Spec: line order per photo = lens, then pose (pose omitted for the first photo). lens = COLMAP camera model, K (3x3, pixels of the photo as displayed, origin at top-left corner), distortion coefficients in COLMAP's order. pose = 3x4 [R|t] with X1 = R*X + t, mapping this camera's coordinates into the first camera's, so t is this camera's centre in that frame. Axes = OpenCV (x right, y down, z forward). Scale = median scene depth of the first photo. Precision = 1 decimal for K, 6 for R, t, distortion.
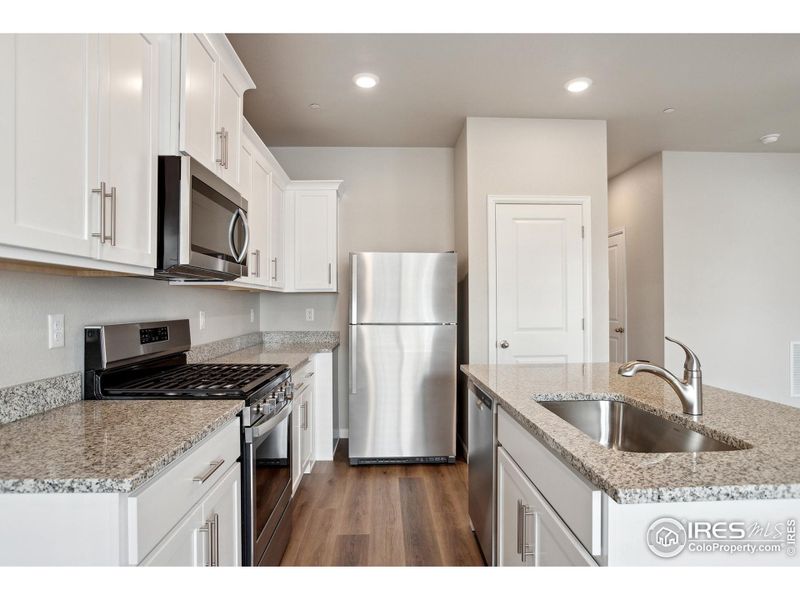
lens RADIAL K [[460.4, 0, 400.0], [0, 460.4, 300.0], [0, 0, 1]] dist [-0.068410, 0.039324]
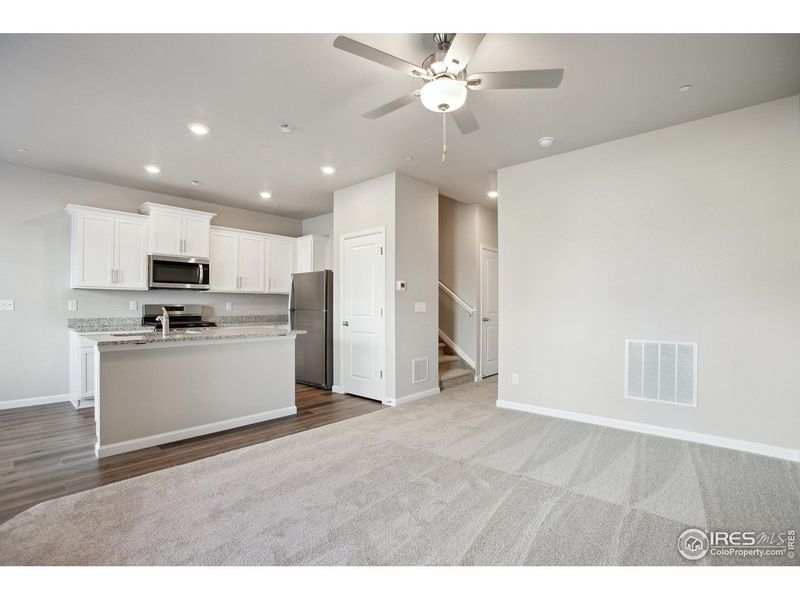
lens RADIAL K [[378.5, 0, 396.8], [0, 378.5, 304.7], [0, 0, 1]] dist [-0.067339, 0.026672]
pose [[0.720964, 0.002562, -0.692968, 1.472027], [-0.000518, 0.999995, 0.003158, 0.026545], [0.692972, -0.001919, 0.720962, 0.153857]]
